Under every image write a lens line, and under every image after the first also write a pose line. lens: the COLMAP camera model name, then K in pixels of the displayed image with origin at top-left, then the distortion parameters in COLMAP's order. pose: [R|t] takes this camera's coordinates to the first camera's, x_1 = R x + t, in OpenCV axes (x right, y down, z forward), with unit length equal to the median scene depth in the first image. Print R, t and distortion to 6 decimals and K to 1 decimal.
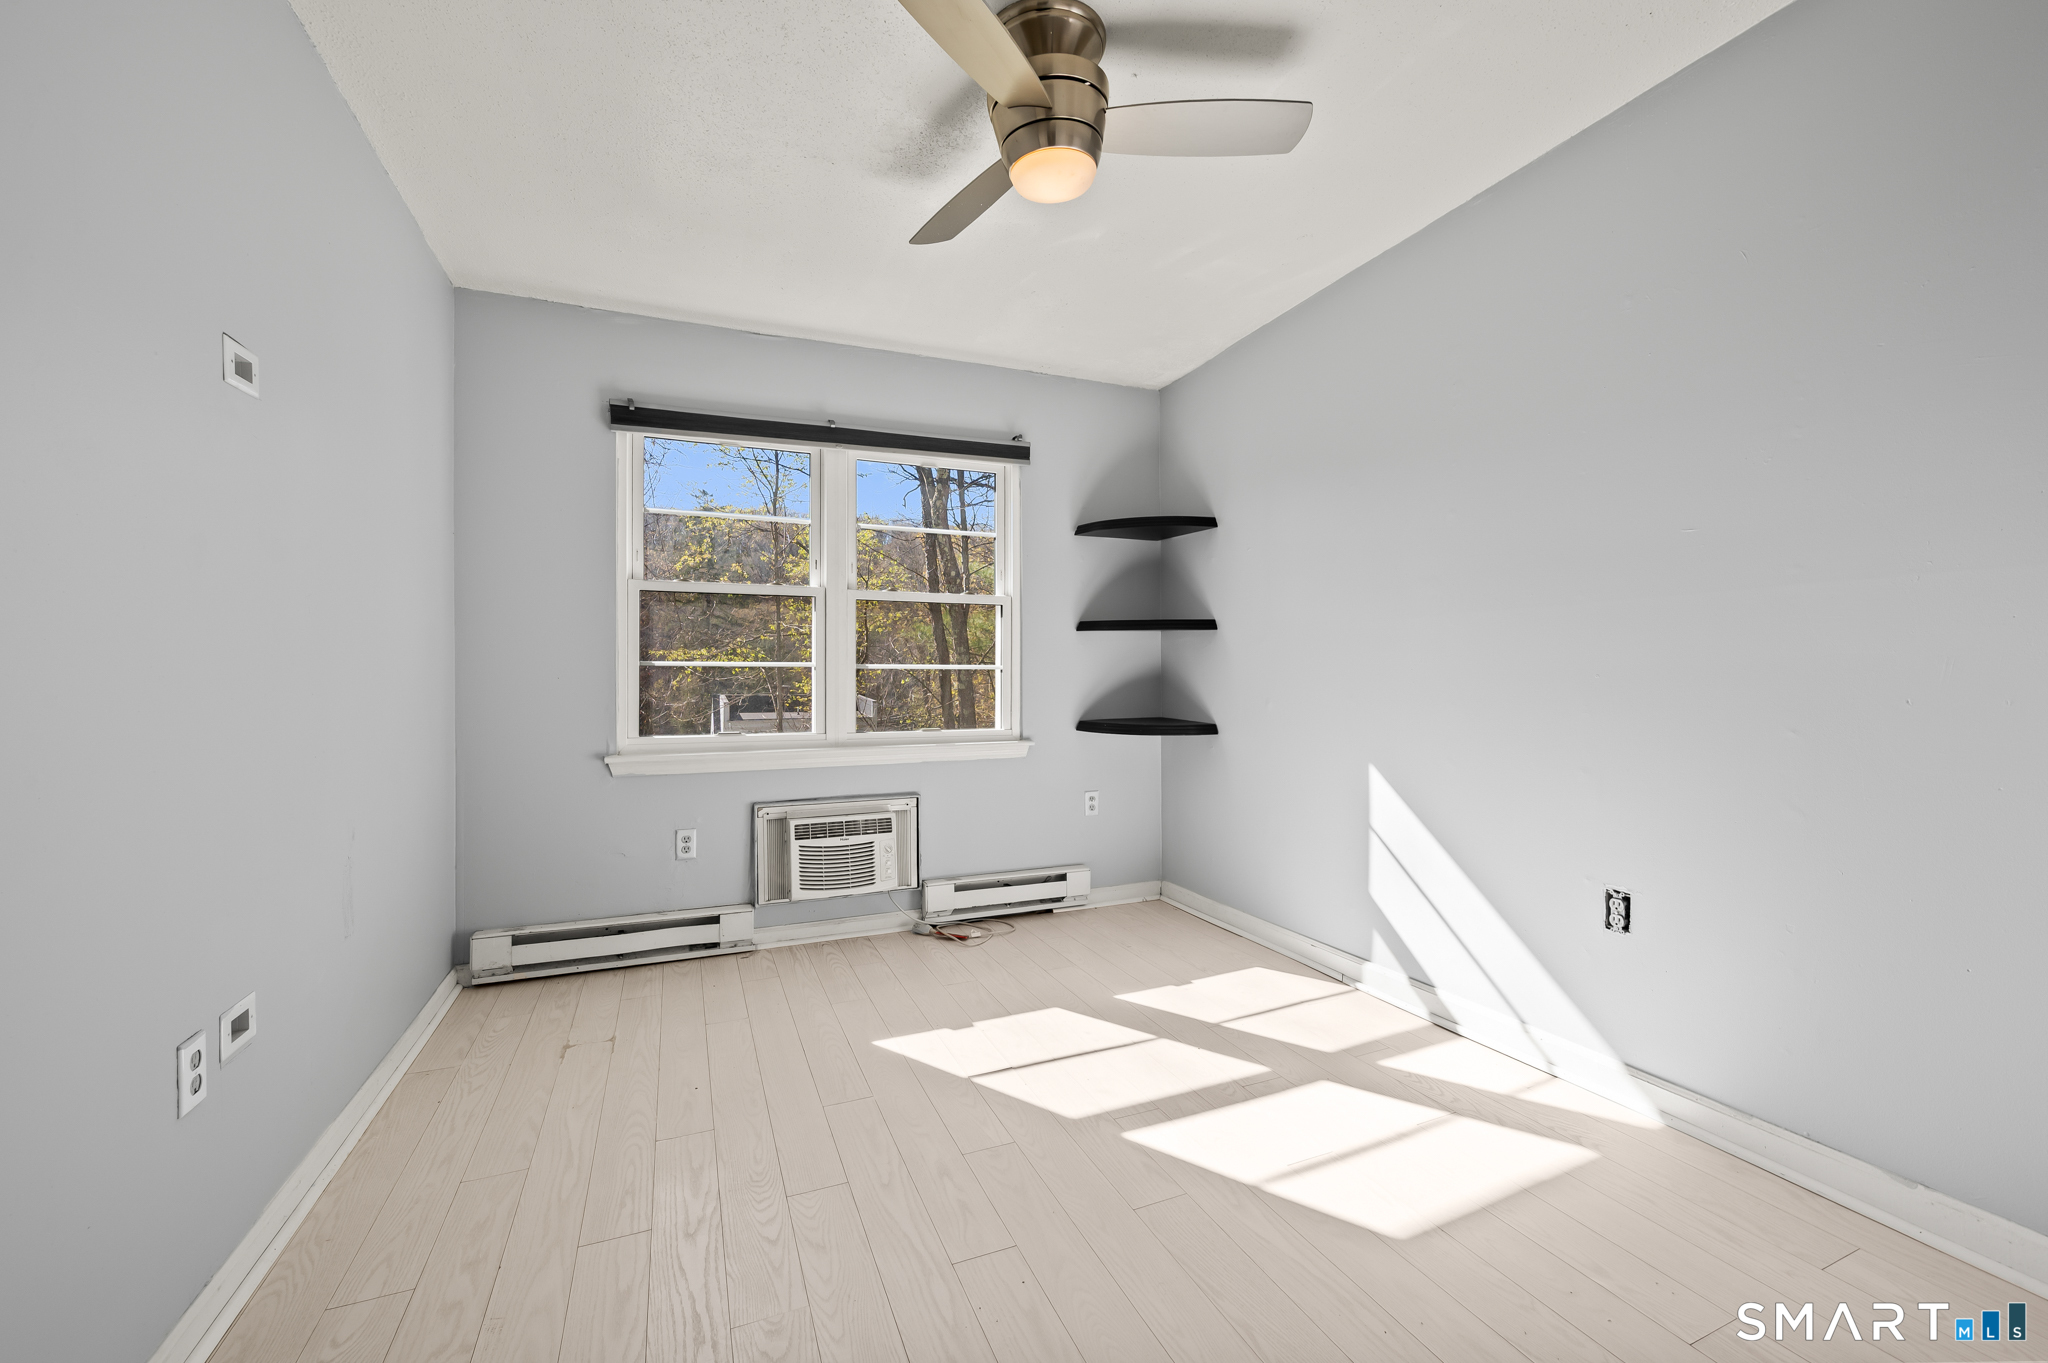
lens RADIAL K [[818.9, 0, 1039.2], [0, 818.9, 684.3], [0, 0, 1]] dist [-0.003554, -0.000544]
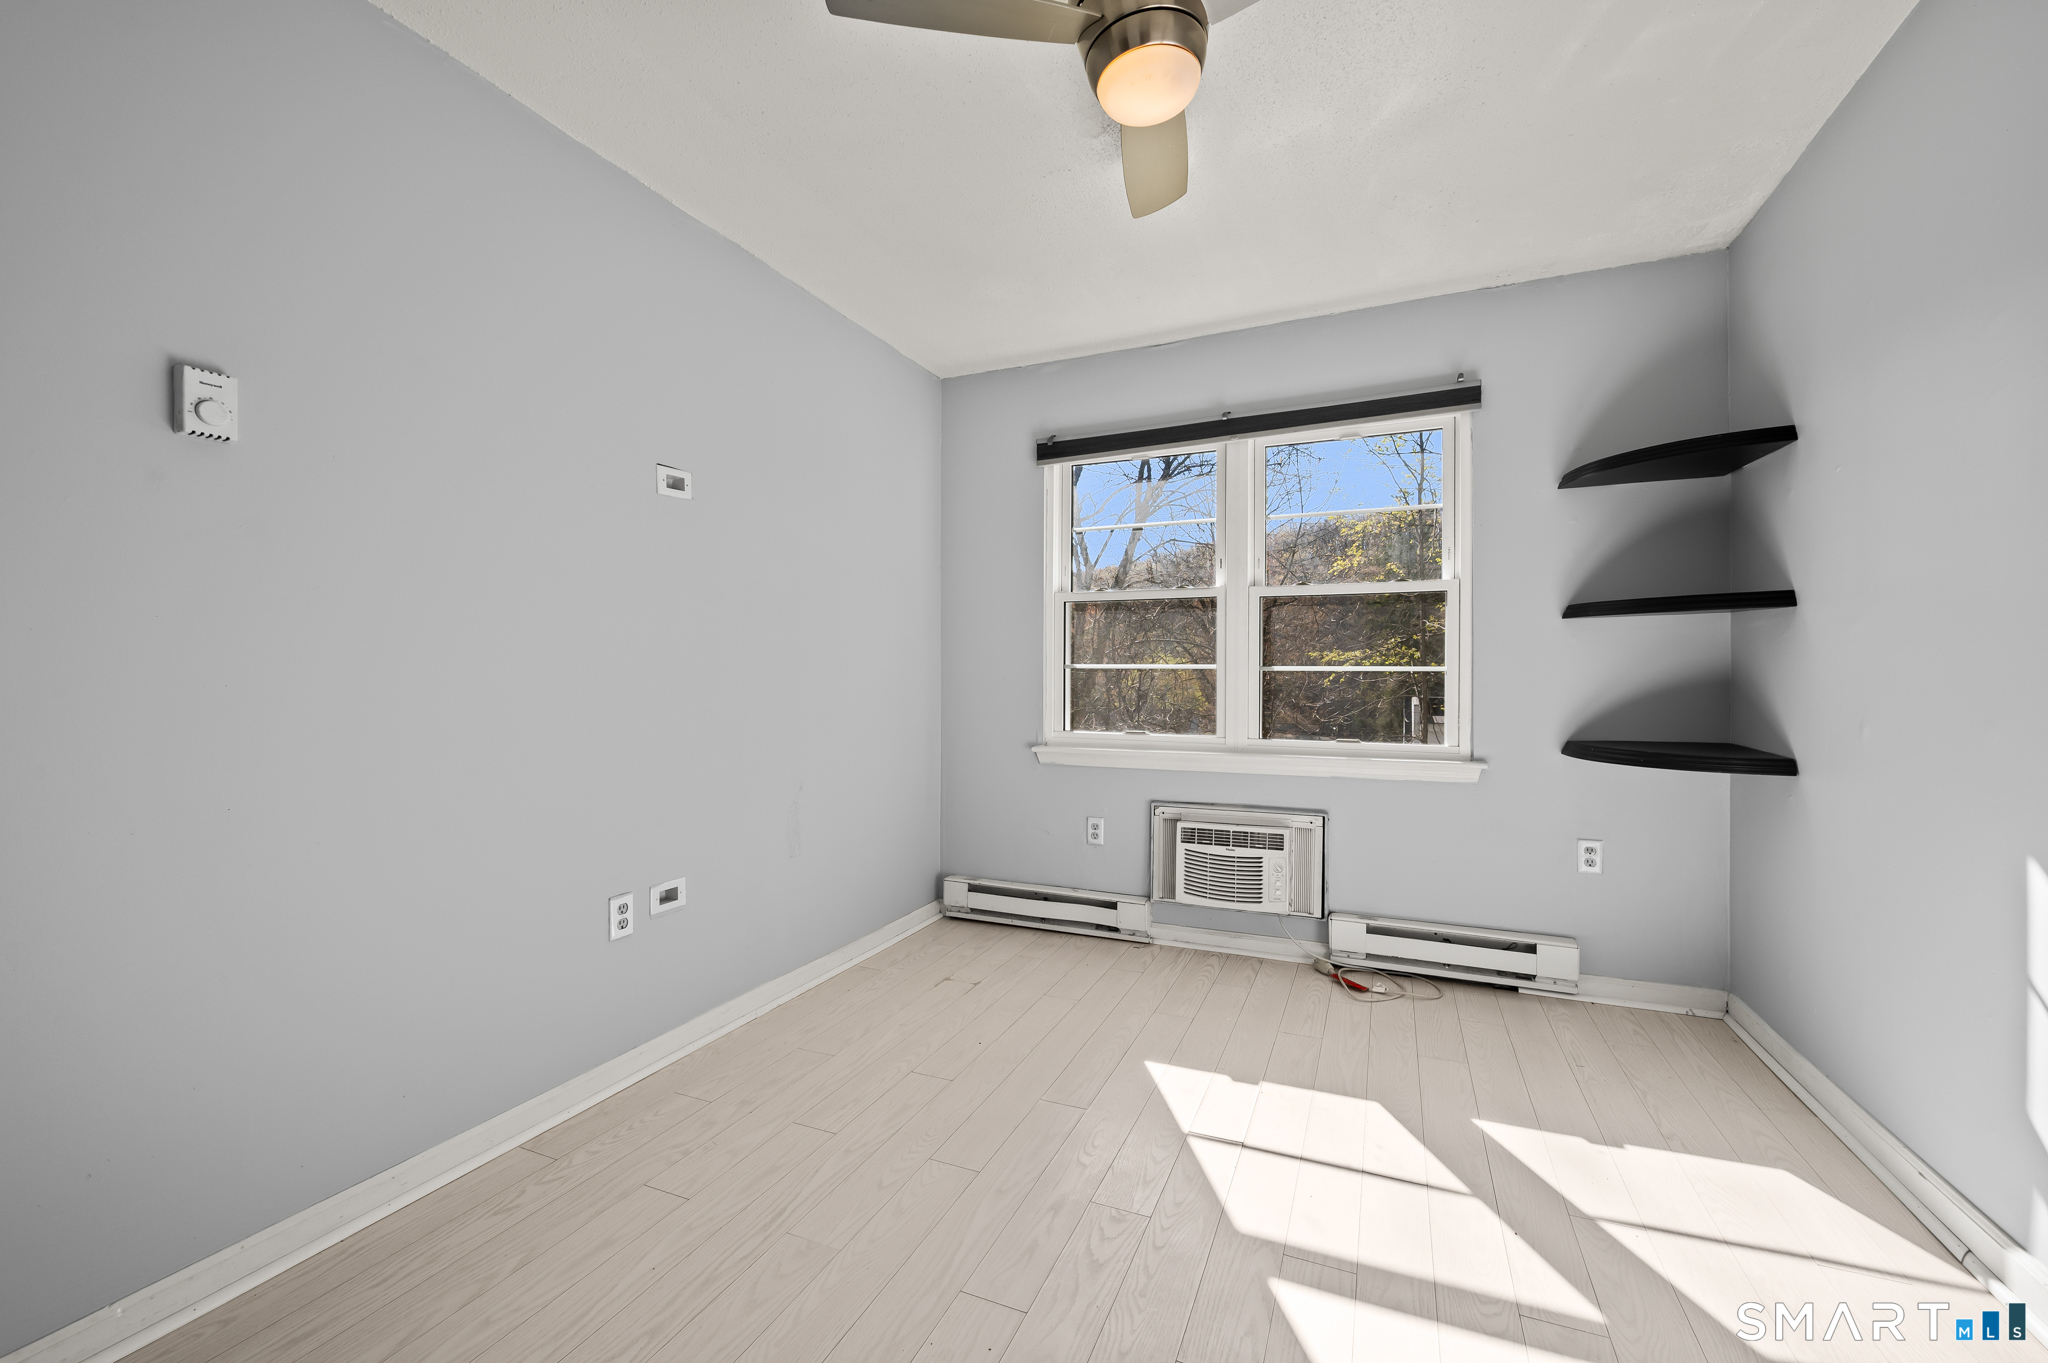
lens RADIAL K [[818.9, 0, 1046.1], [0, 818.9, 682.0], [0, 0, 1]] dist [-0.003554, -0.000544]
pose [[0.691527, 0.008981, -0.722295, 0.300936], [-0.011531, 0.999933, 0.001394, -0.004508], [0.722259, 0.007365, 0.691584, 0.186775]]
